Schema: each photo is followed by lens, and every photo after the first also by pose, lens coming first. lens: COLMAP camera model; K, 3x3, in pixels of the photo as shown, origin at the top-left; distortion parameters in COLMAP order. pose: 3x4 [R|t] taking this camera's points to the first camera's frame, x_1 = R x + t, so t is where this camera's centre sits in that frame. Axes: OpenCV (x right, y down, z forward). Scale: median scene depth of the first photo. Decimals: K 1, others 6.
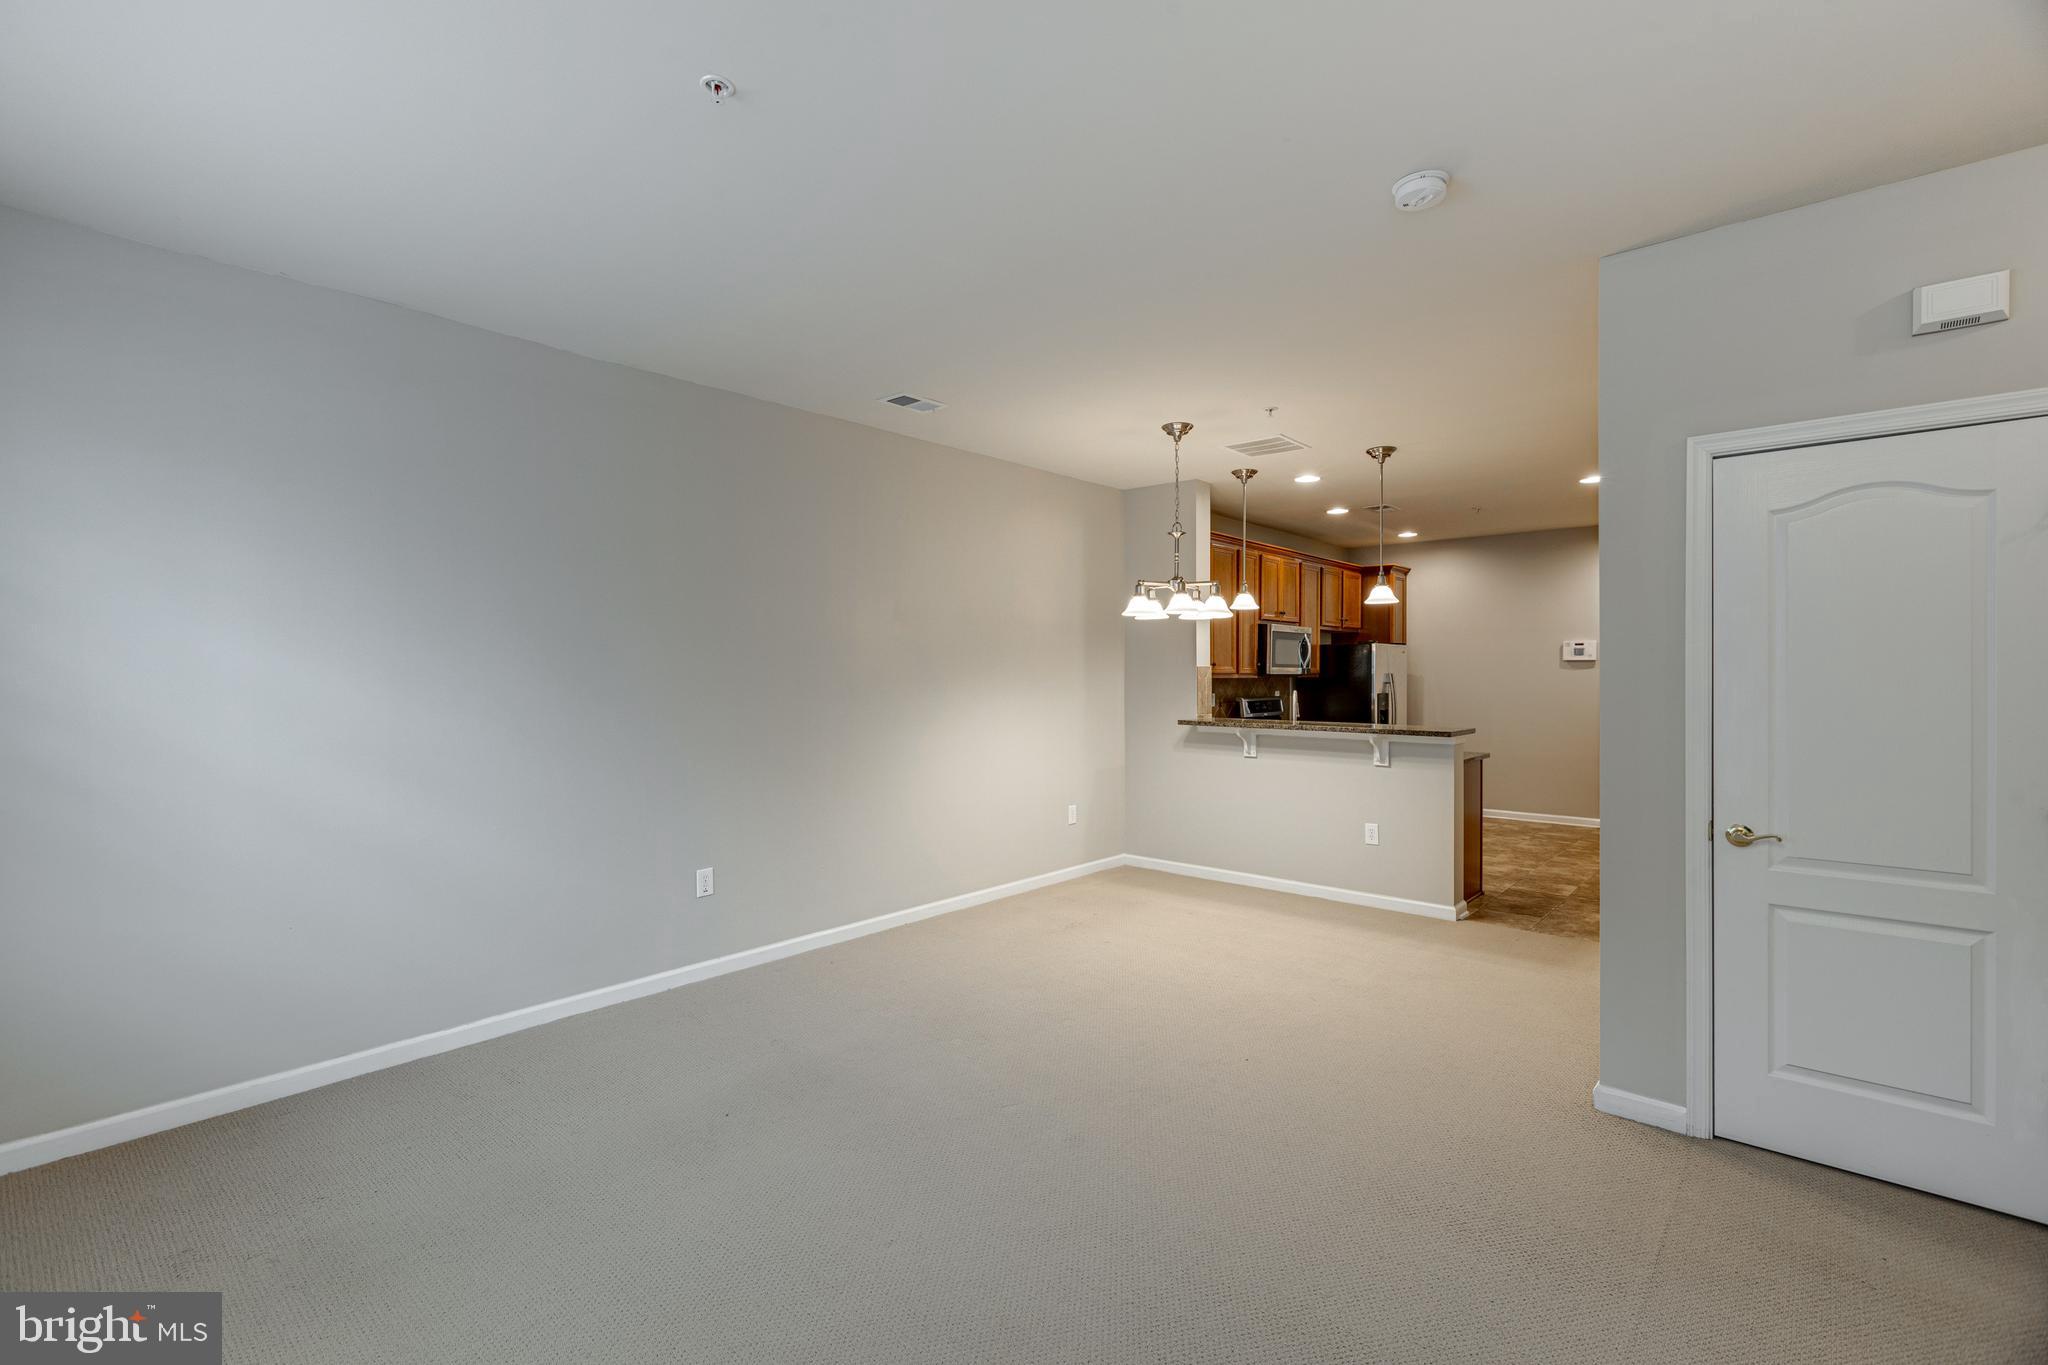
lens RADIAL K [[912.1, 0, 1027.6], [0, 912.1, 679.0], [0, 0, 1]] dist [-0.001319, -0.000401]
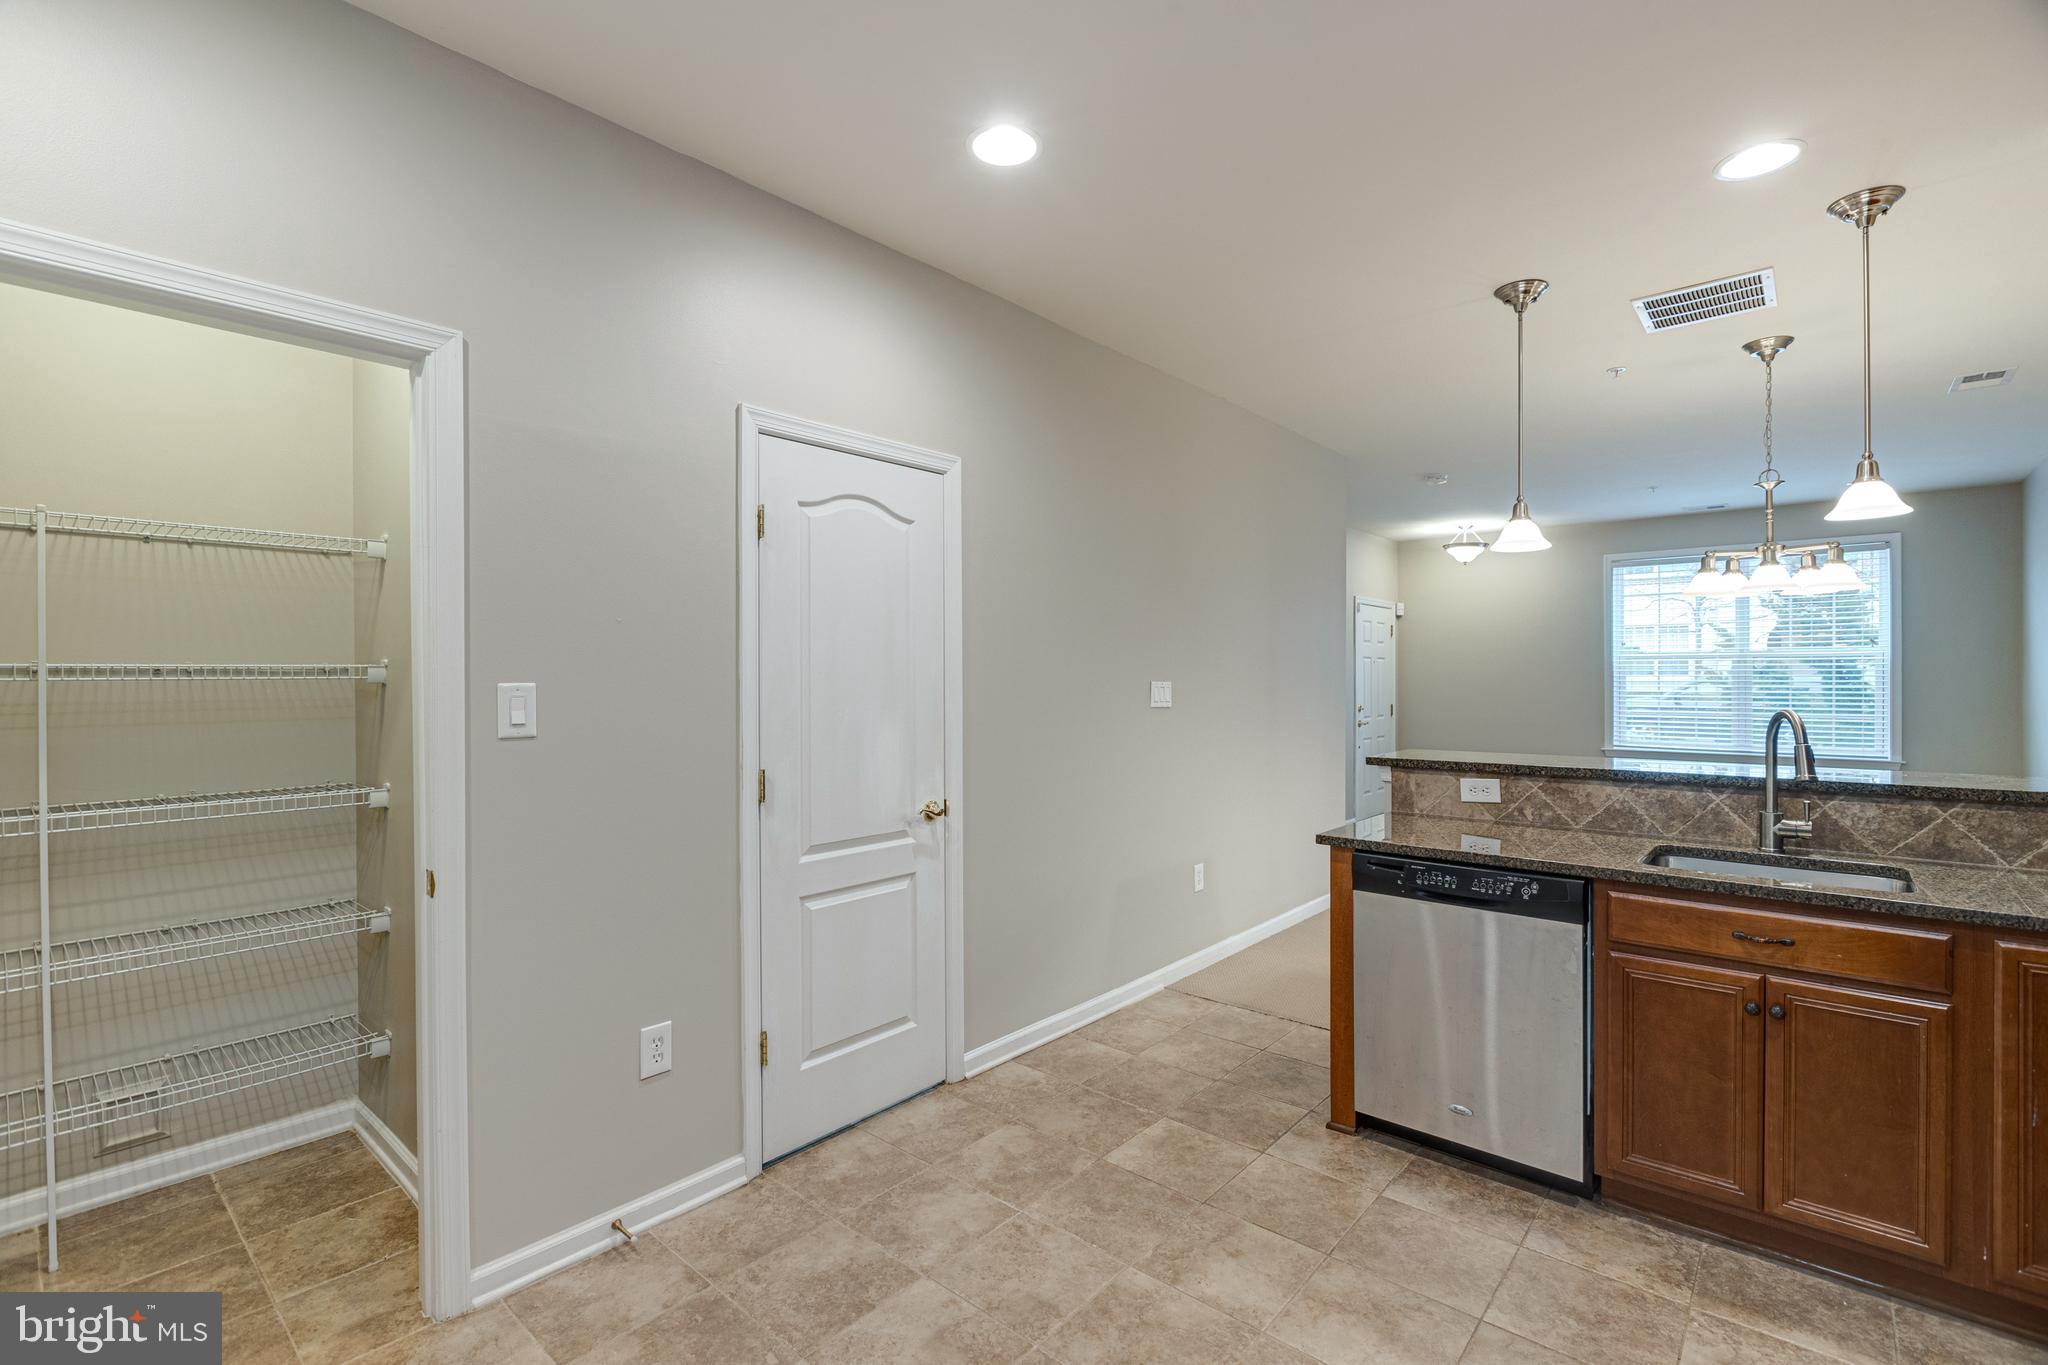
lens RADIAL K [[914.1, 0, 1028.1], [0, 914.1, 680.5], [0, 0, 1]] dist [-0.008452, -0.000017]
pose [[-0.999977, 0.003558, -0.005769, 0.601720], [0.003497, 0.999939, 0.010472, -0.004842], [0.005806, 0.010451, -0.999929, 1.345300]]
